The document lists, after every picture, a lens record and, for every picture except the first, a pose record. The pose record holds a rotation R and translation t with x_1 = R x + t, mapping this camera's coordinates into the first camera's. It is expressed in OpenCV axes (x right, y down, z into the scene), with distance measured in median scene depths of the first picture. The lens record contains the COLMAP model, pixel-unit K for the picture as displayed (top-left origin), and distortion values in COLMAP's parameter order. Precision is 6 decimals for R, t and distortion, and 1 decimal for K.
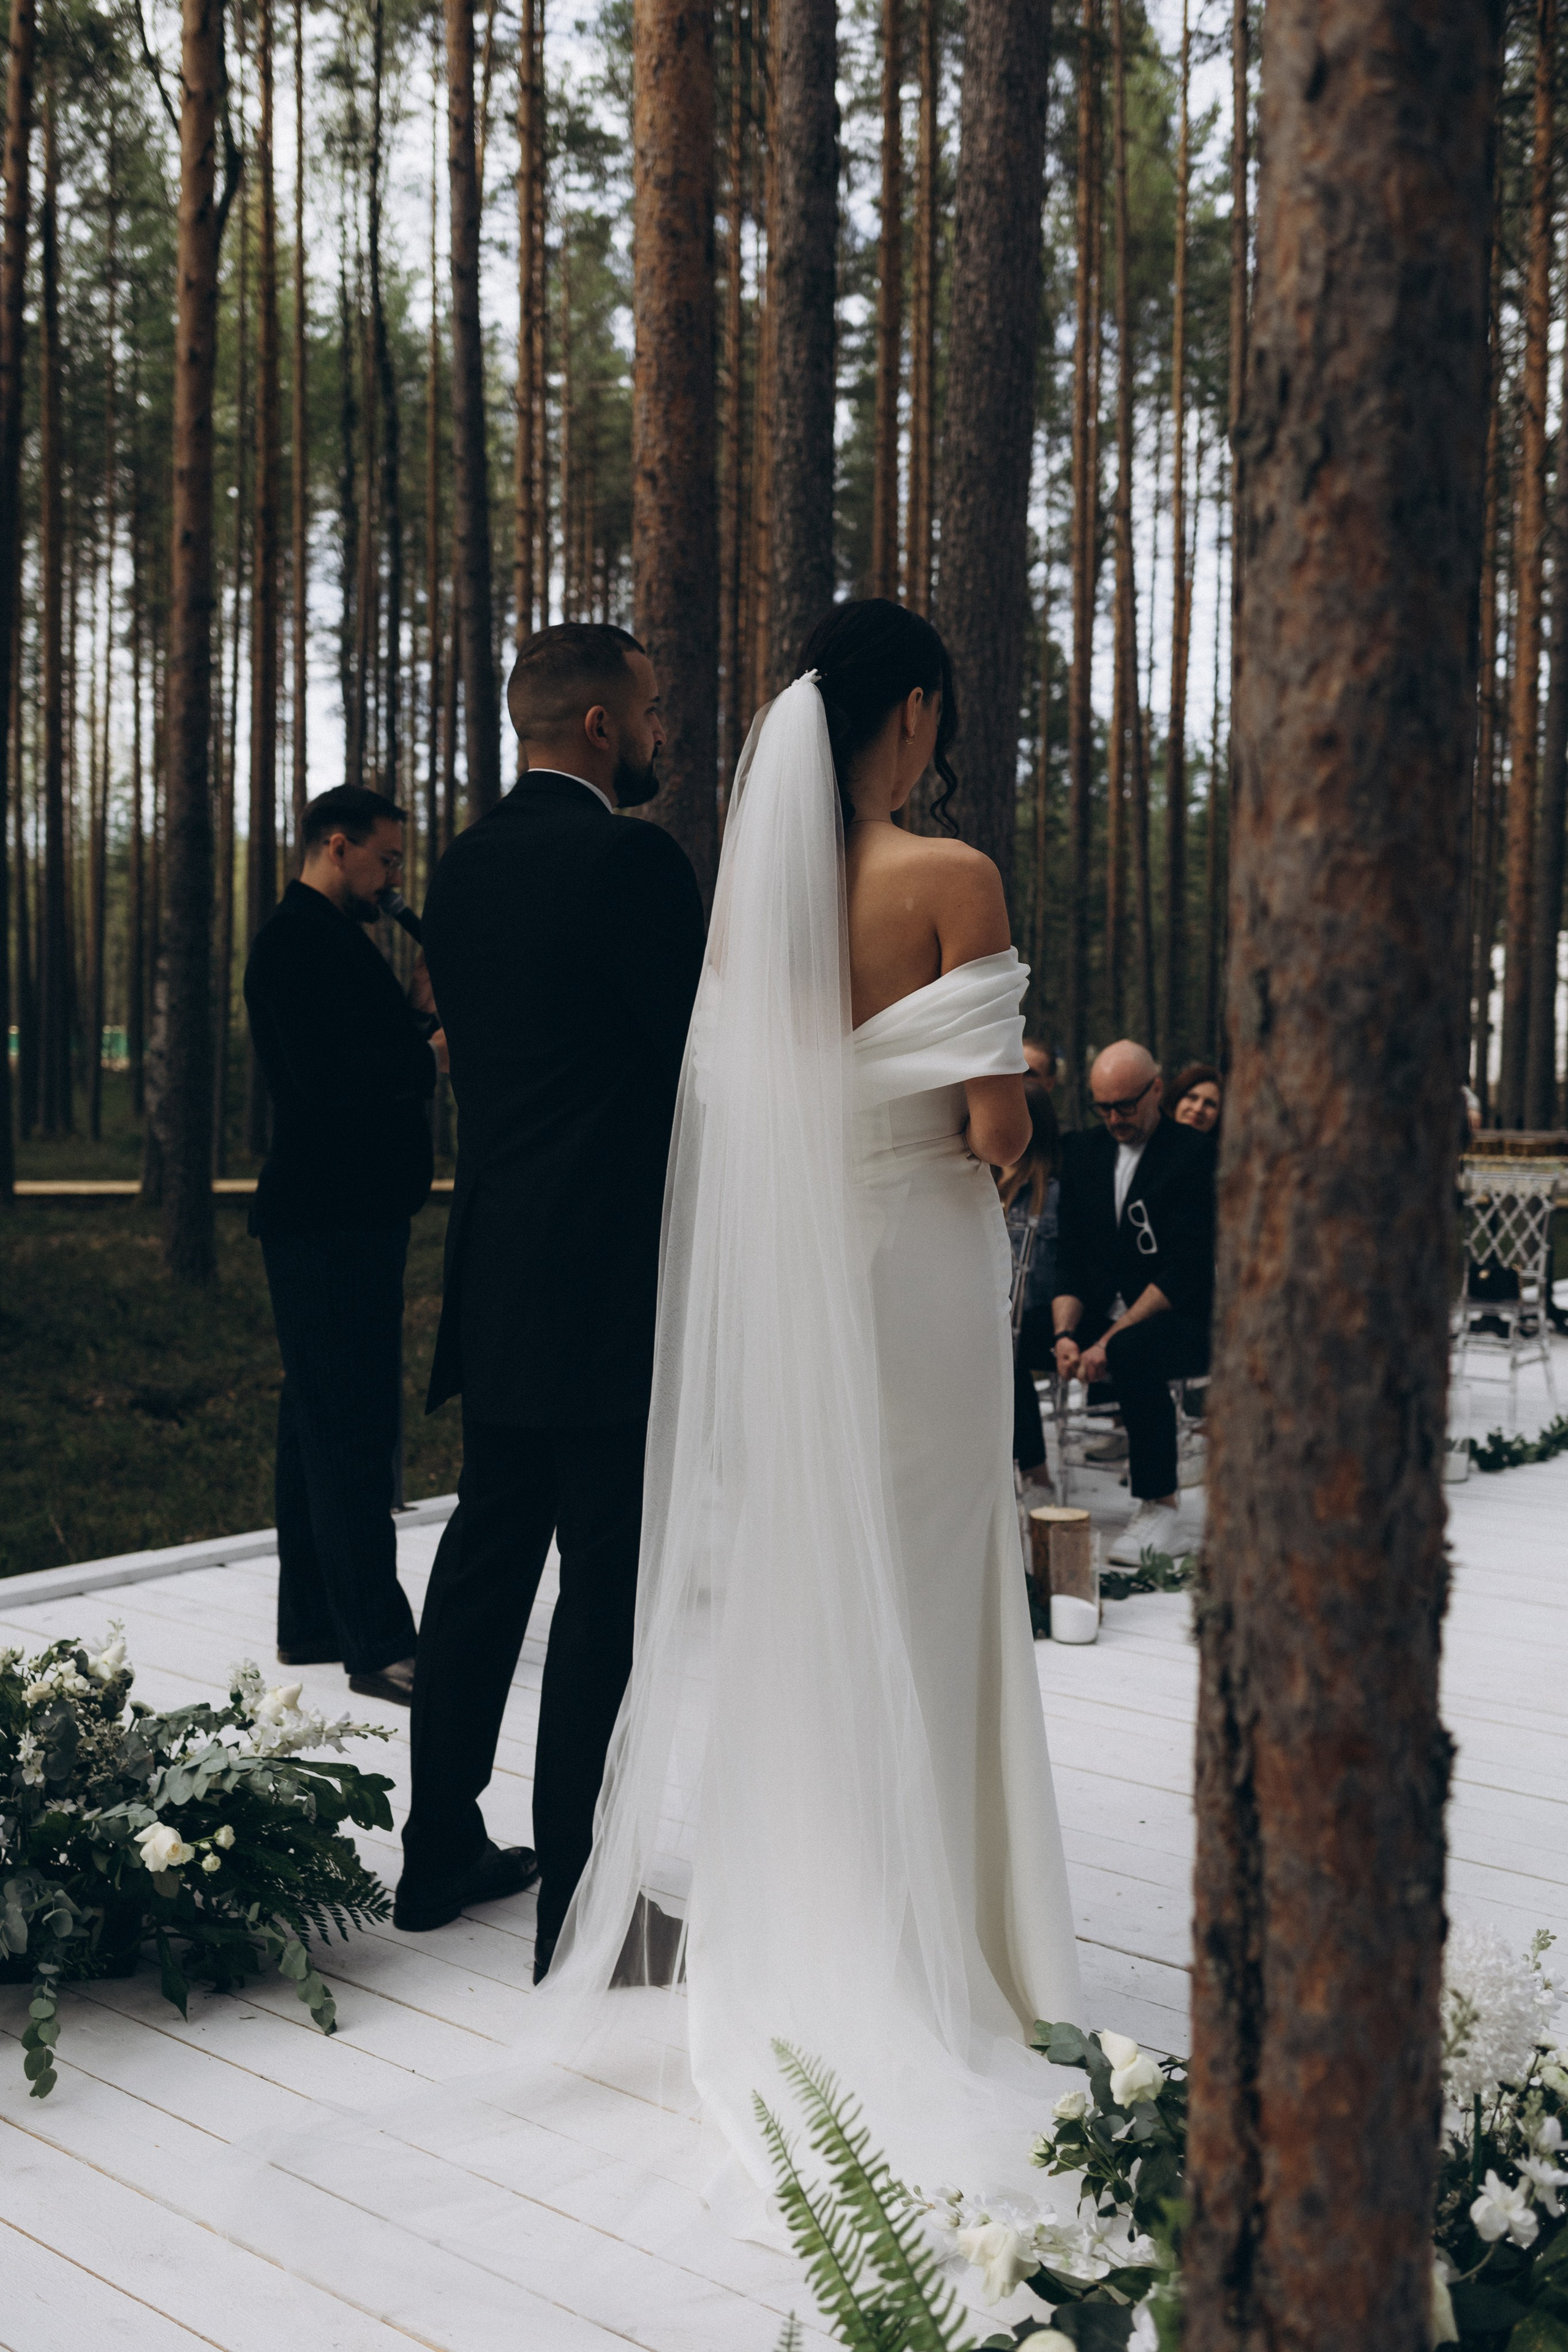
lens RADIAL K [[2232.9, 0, 784.0], [0, 2232.9, 1176.0], [0, 0, 1]] dist [0.002438, 0.005809]
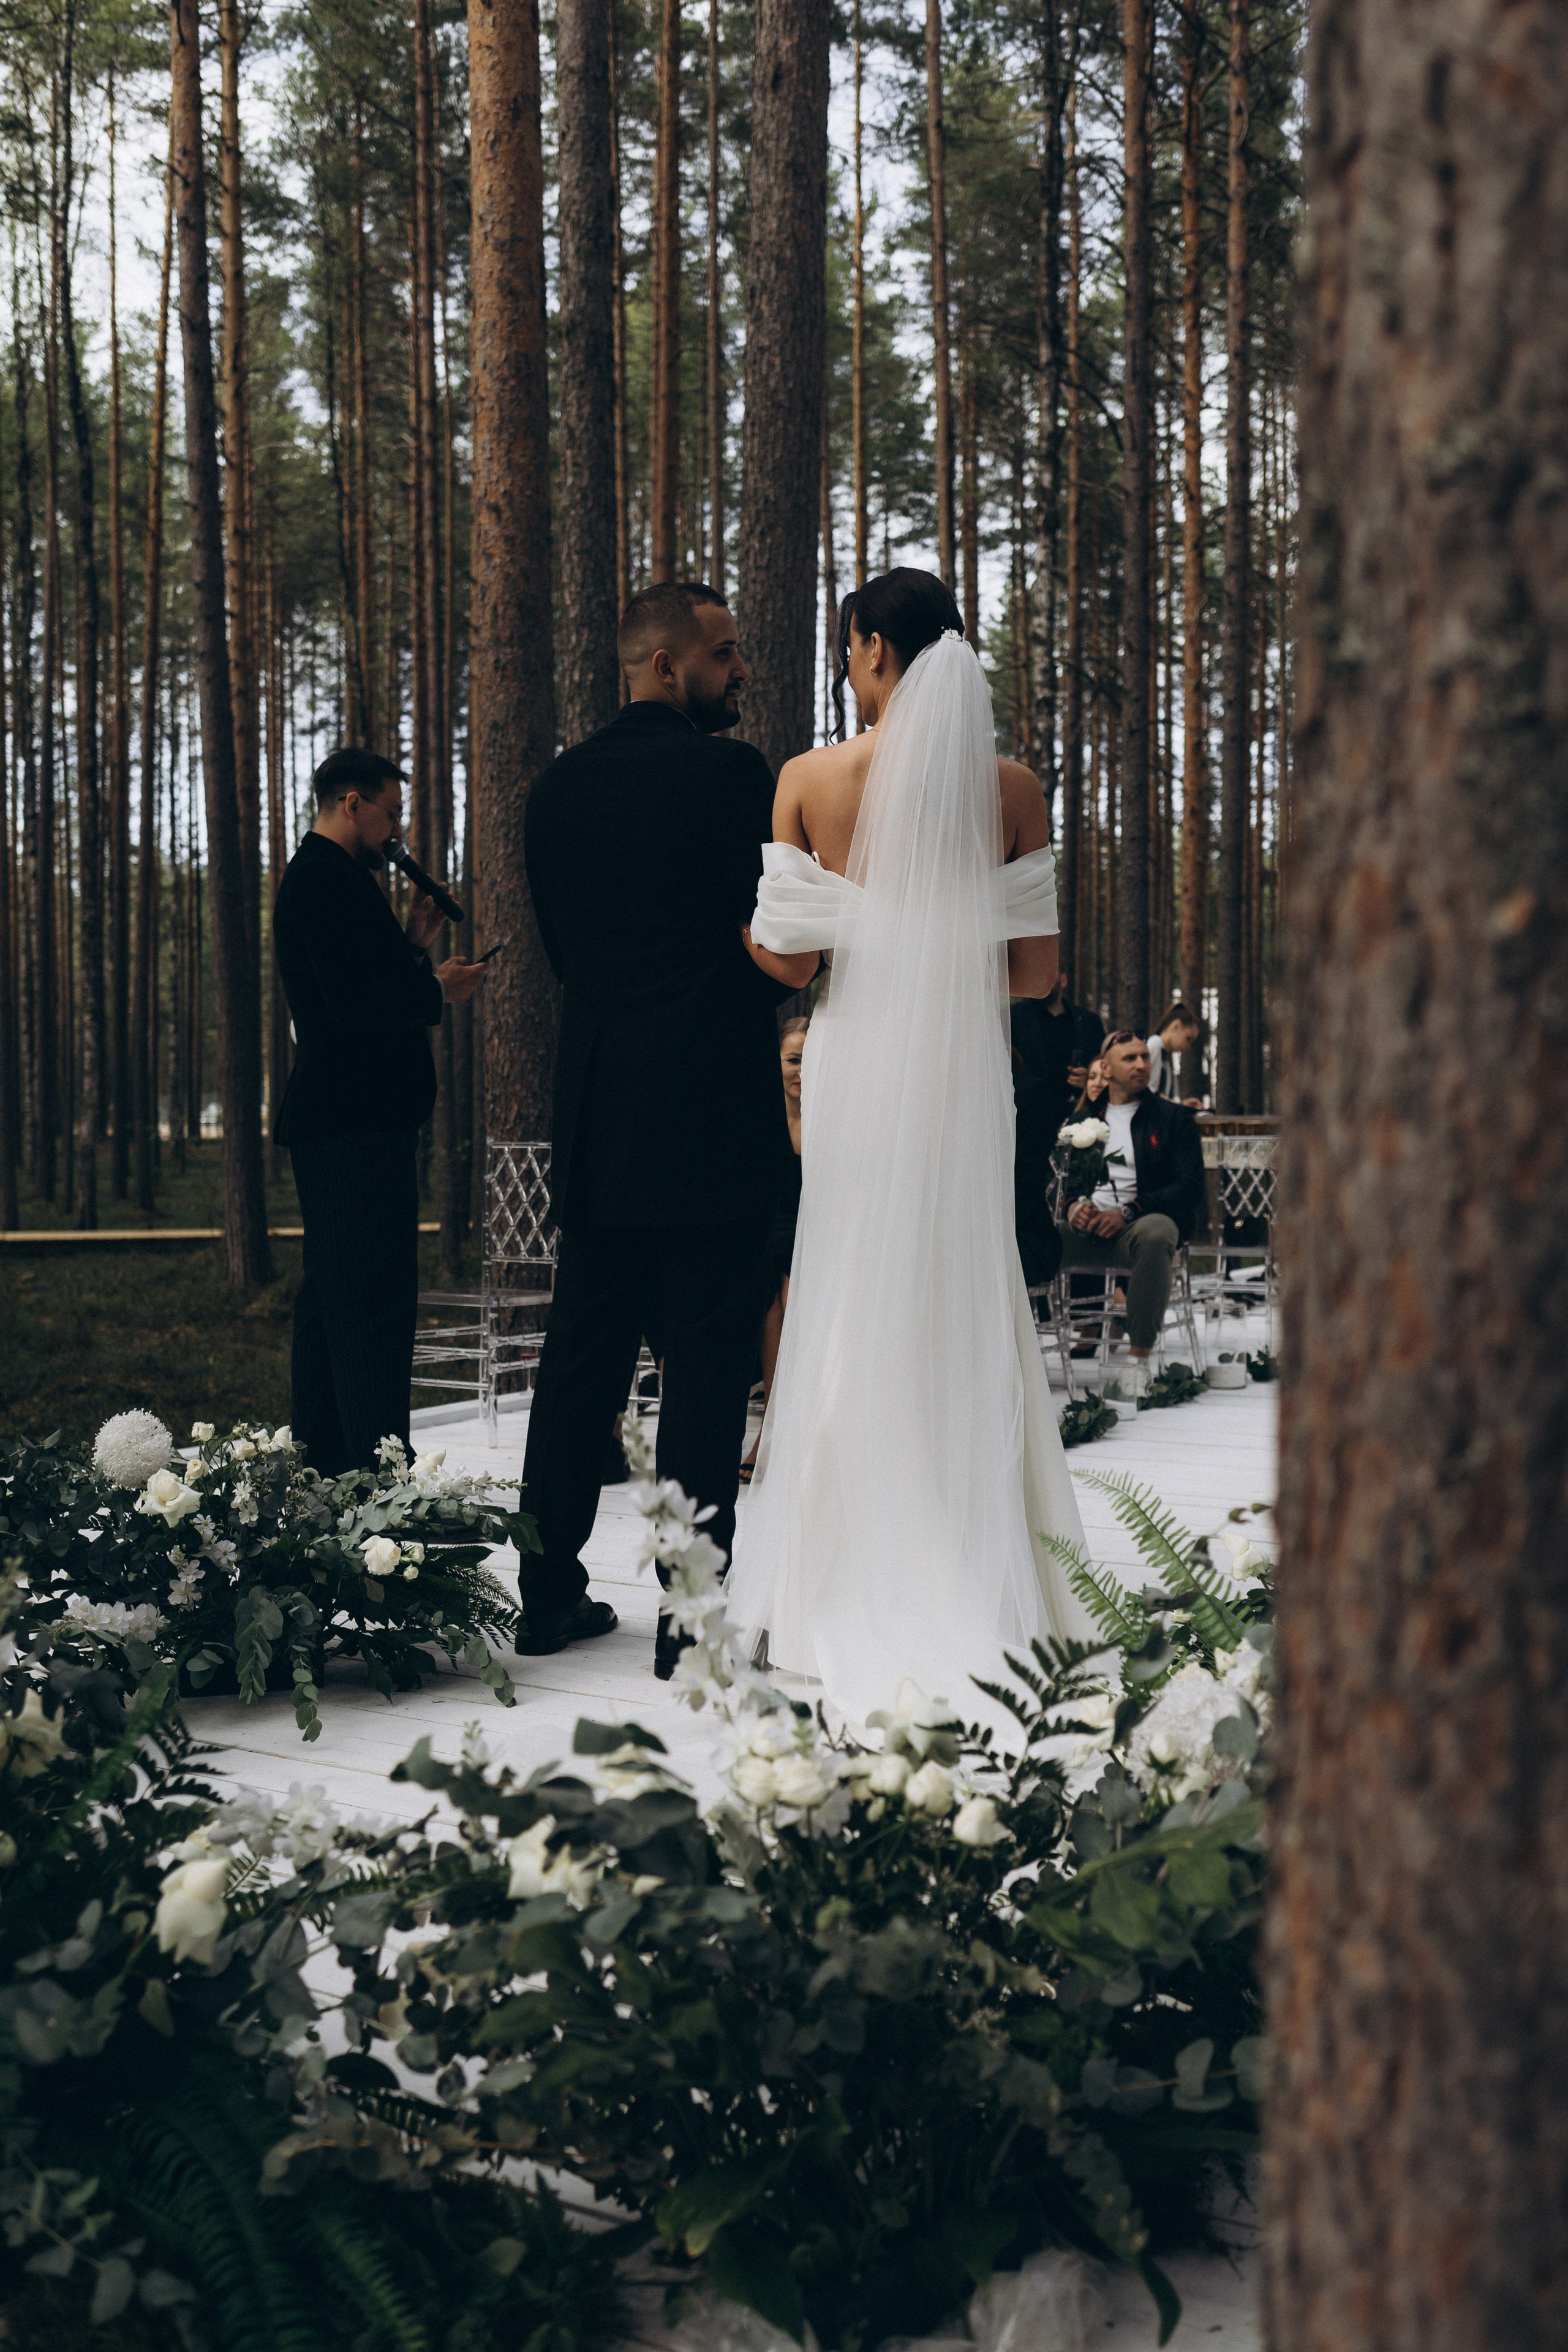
lens RADIAL K [[2232.9, 0, 784.0], [0, 2232.9, 1176.0], [0, 0, 1]] dist [0.002438, 0.005809]
pose [[0.988808, -0.017360, 0.148183, -0.082539], [0.021742, 0.999371, -0.028009, 0.045435], [-0.147604, 0.030917, 0.988563, -0.090840]]
